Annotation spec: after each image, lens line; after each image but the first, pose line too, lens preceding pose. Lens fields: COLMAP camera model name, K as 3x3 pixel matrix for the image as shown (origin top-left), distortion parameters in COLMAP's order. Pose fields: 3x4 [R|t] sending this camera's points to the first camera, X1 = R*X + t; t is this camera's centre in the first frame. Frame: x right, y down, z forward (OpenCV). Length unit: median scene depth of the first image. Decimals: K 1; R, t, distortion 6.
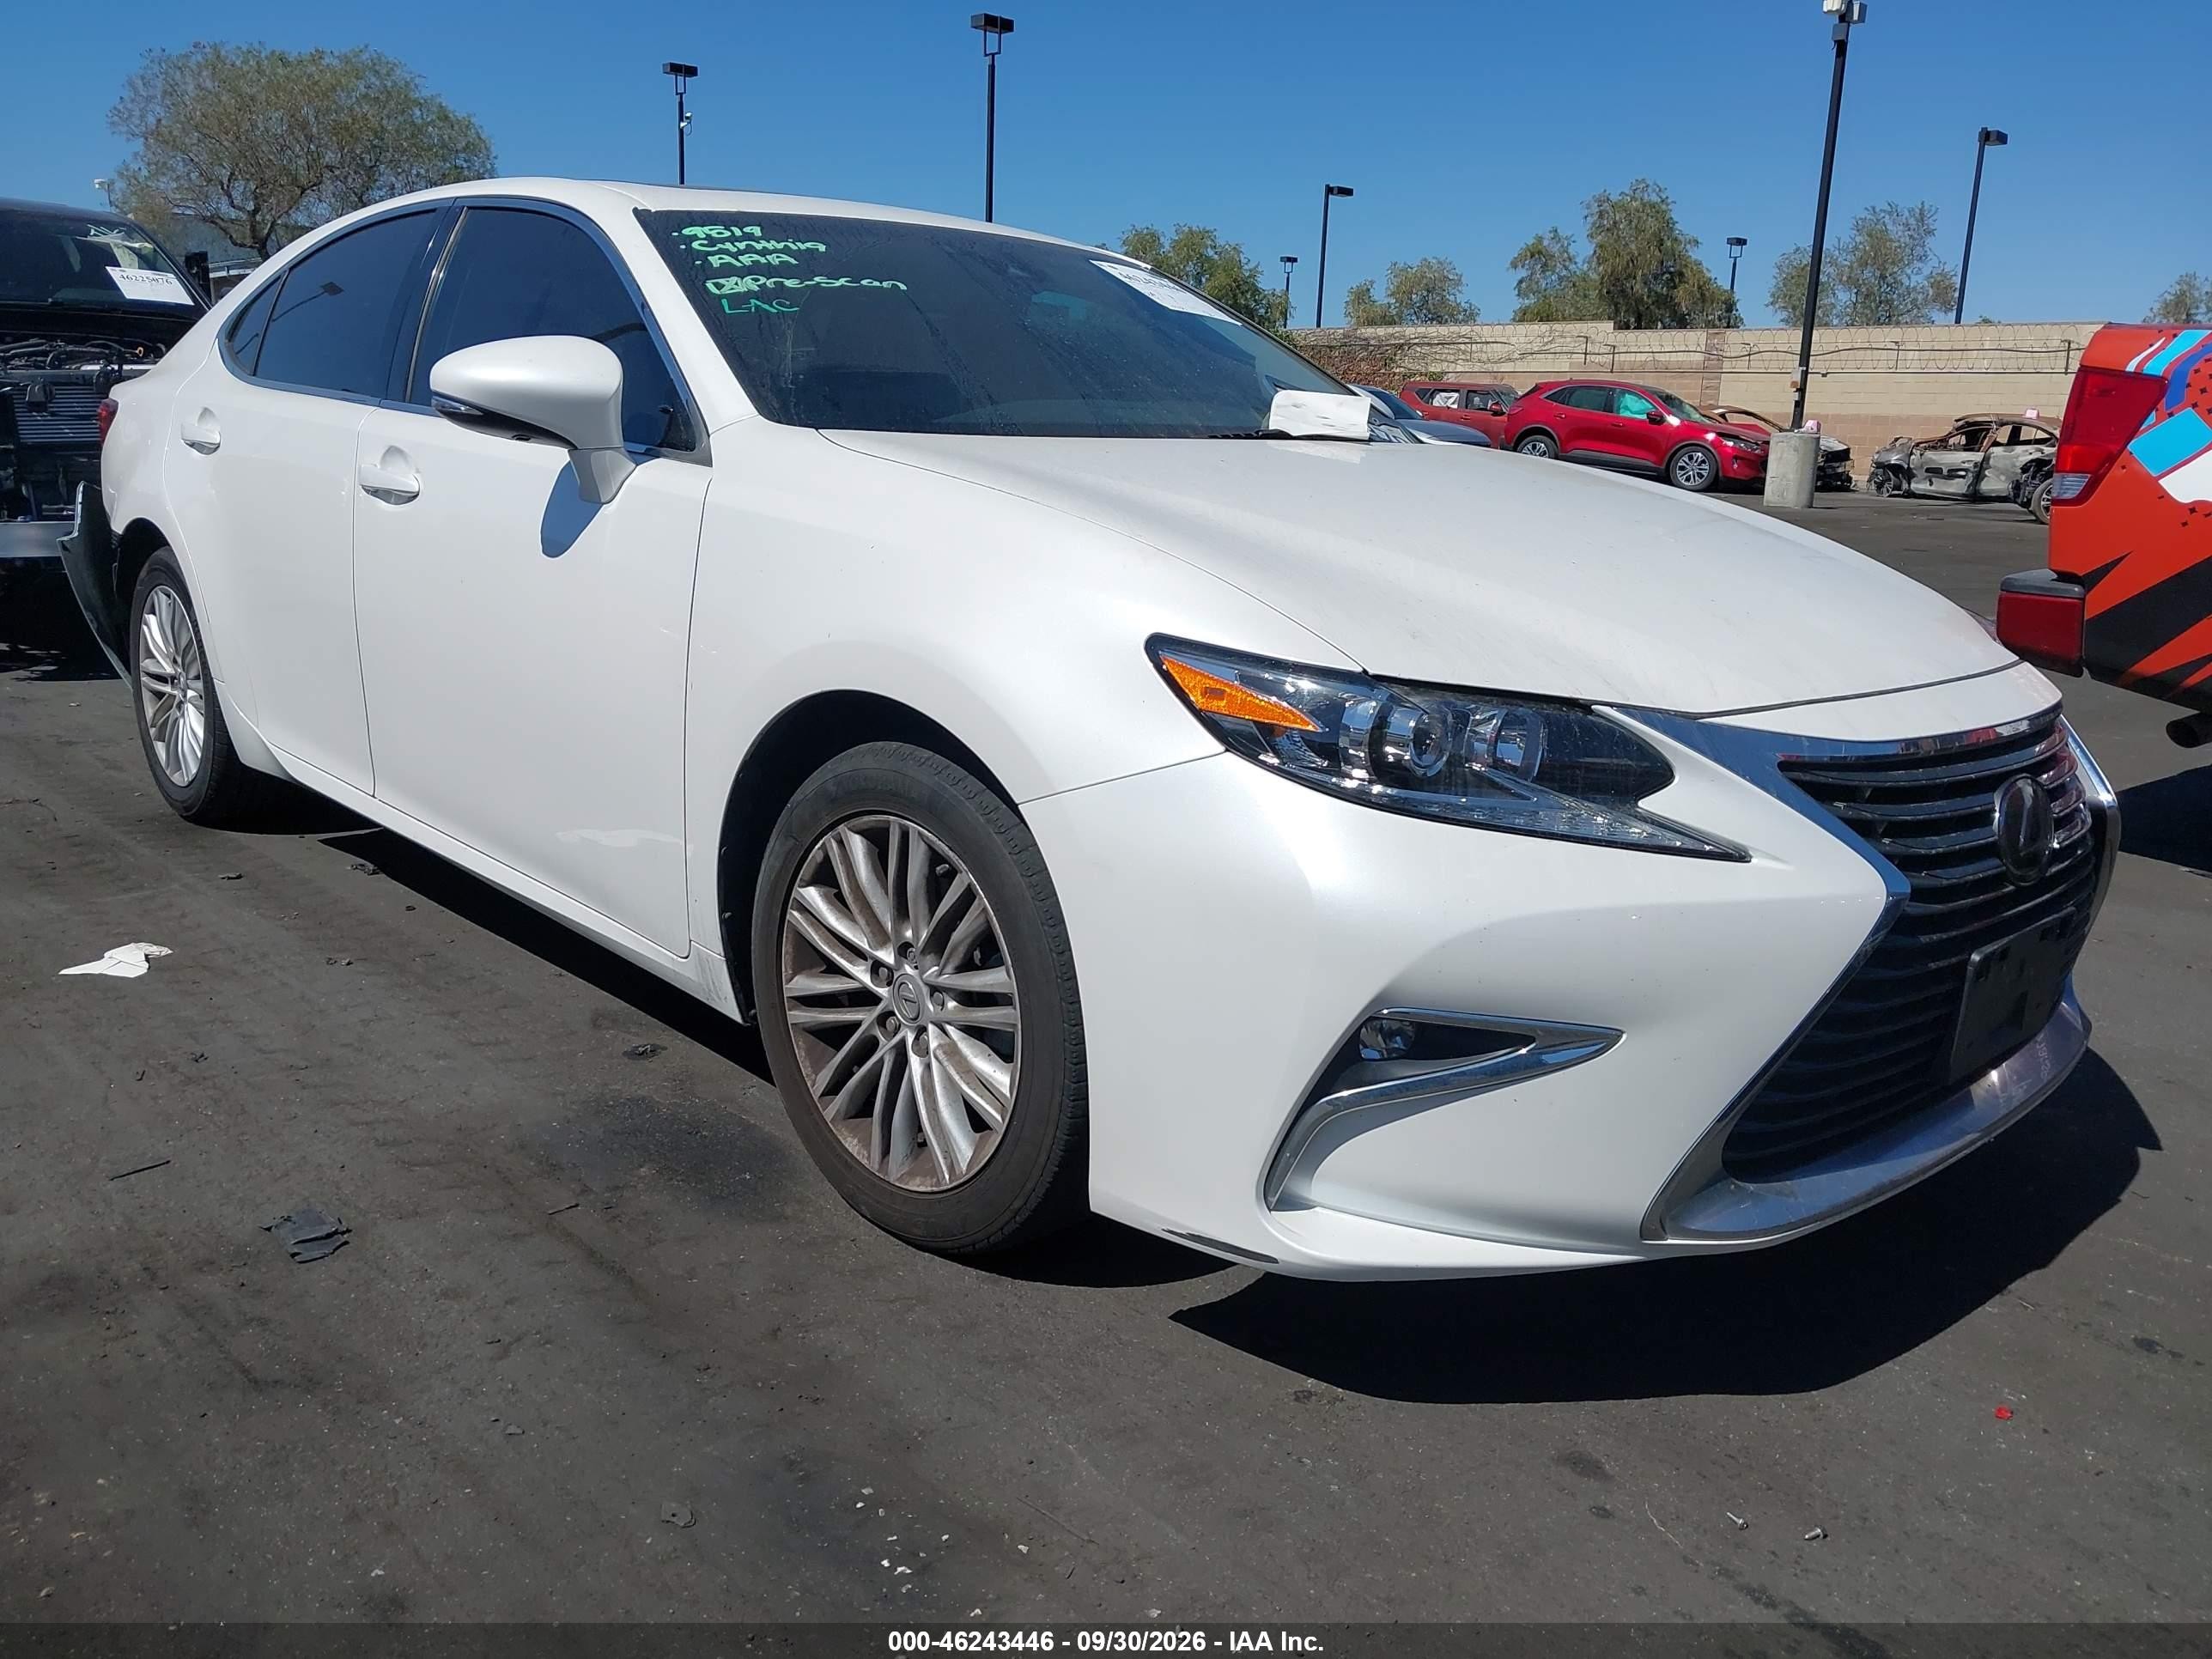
lens RADIAL K [[1835.2, 0, 1106.0], [0, 1835.2, 829.5], [0, 0, 1]] dist [0.005515, 0.000547]
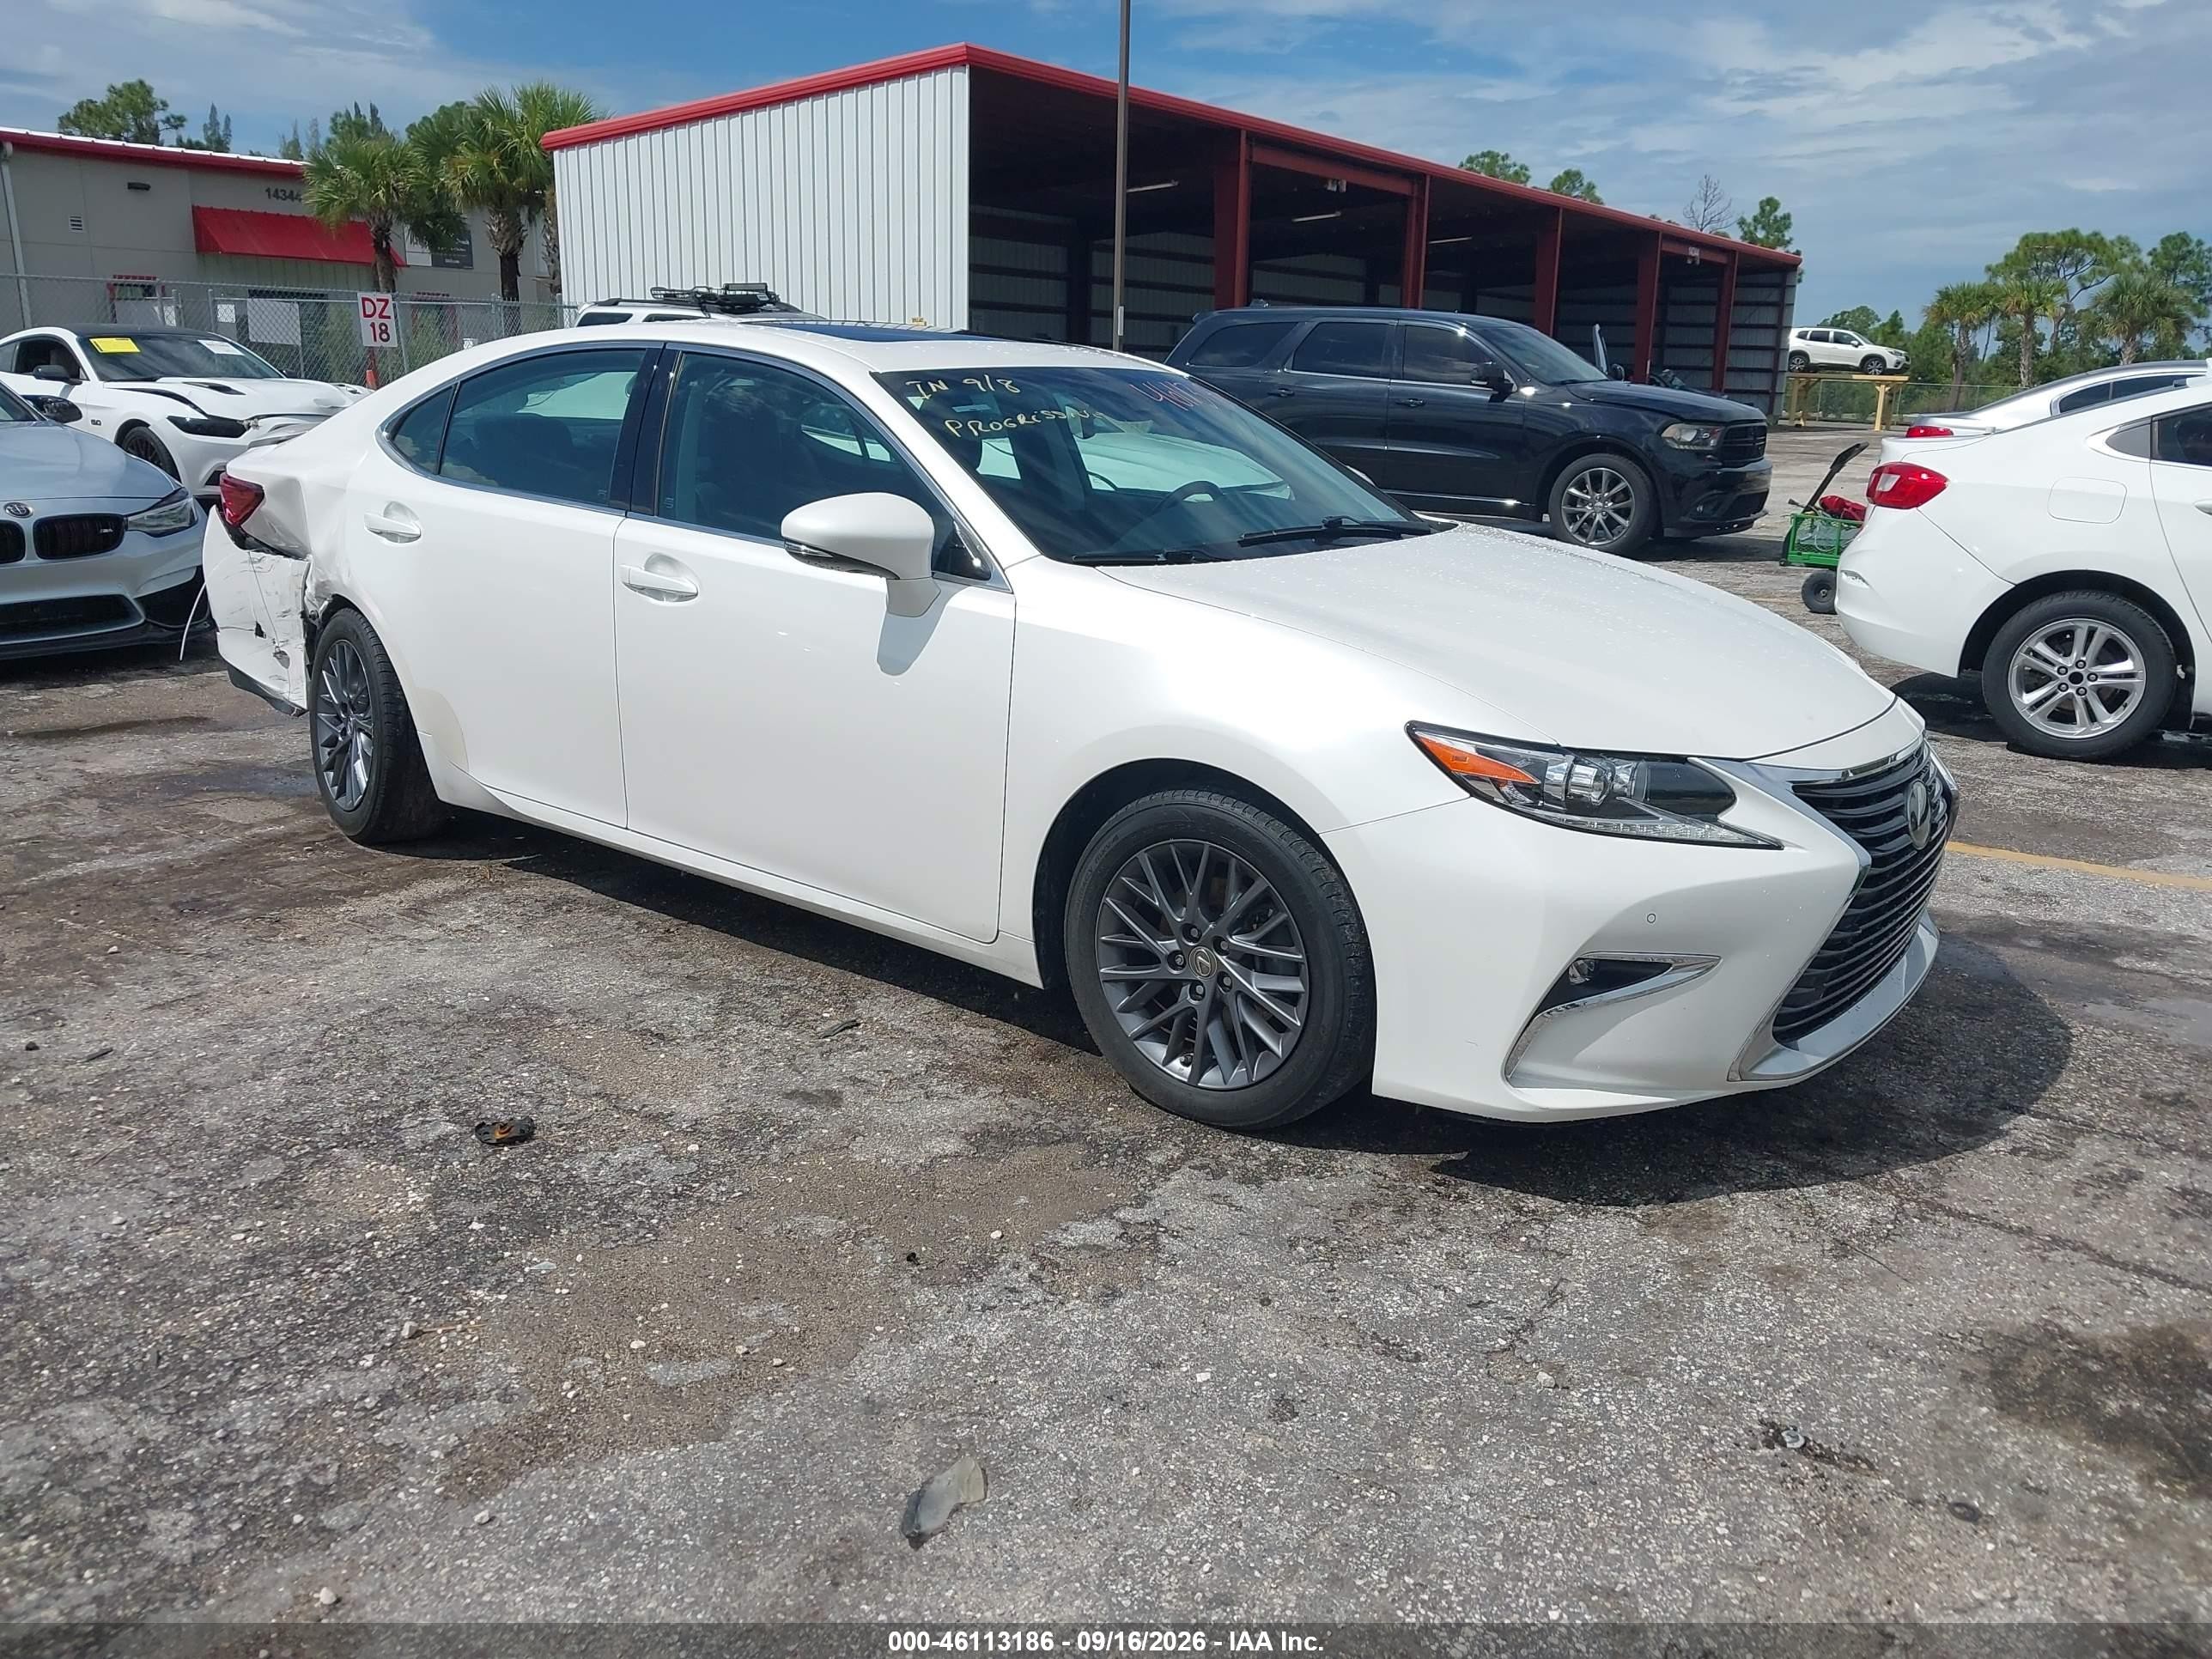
lens RADIAL K [[1835.2, 0, 1106.0], [0, 1835.2, 829.5], [0, 0, 1]] dist [0.005515, 0.000547]
pose [[0.989236, -0.050877, 0.137200, -0.437415], [0.047012, 0.998405, 0.031267, -0.074056], [-0.138572, -0.024480, 0.990050, -0.497125]]
